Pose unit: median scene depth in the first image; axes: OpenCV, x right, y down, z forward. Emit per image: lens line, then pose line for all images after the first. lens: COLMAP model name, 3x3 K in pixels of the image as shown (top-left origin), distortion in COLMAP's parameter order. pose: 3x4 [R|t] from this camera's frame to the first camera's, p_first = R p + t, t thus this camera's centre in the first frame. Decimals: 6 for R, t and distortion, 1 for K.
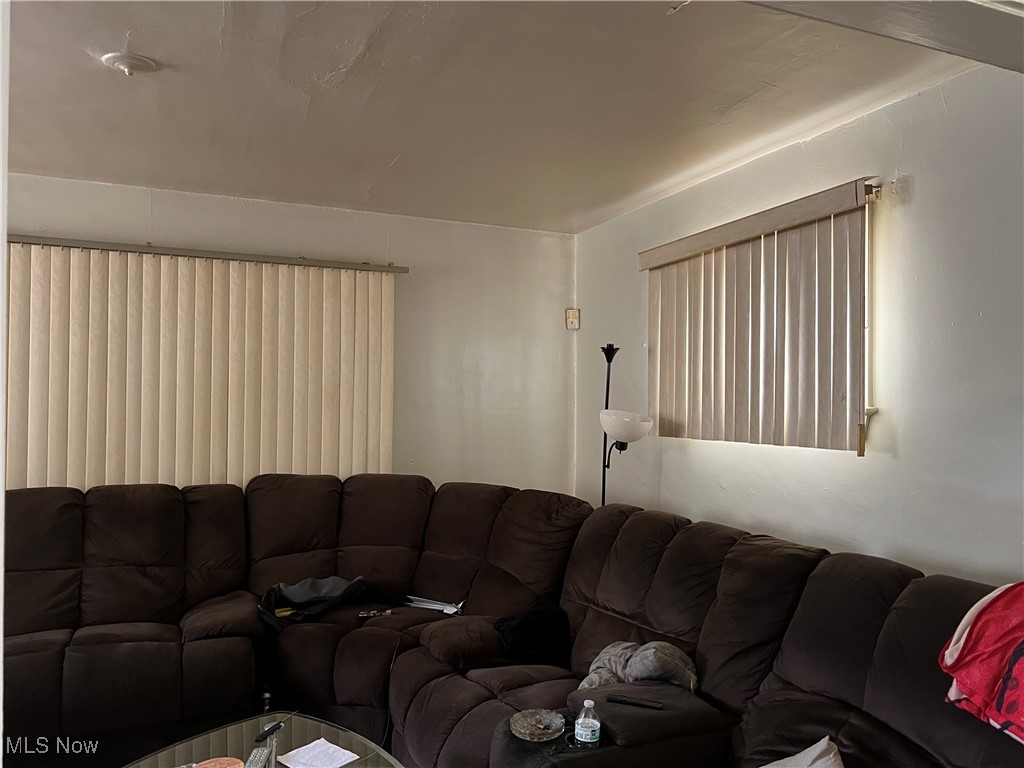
lens RADIAL K [[741.0, 0, 505.0], [0, 741.0, 387.7], [0, 0, 1]] dist [0.003625, -0.002427]
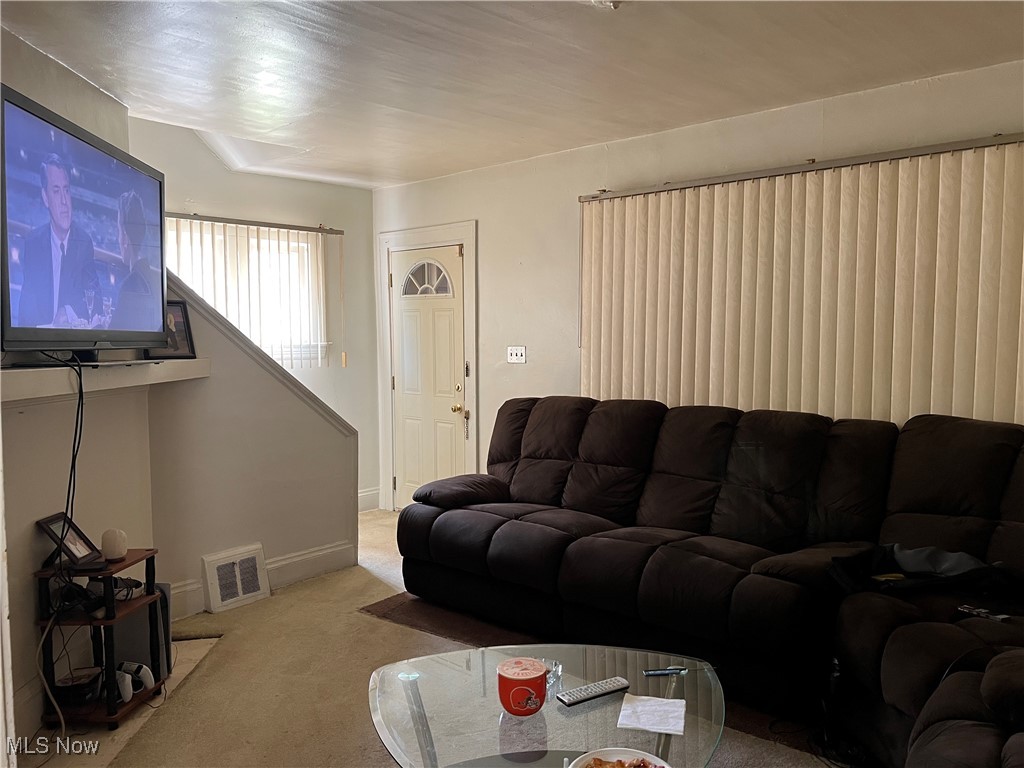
lens RADIAL K [[743.2, 0, 512.0], [0, 743.2, 384.0], [0, 0, 1]] dist [-0.005119, -0.001844]
pose [[0.430276, 0.053186, -0.901129, 0.225936], [0.016766, 0.997620, 0.066887, 0.020590], [0.902542, -0.043888, 0.428360, 0.238528]]
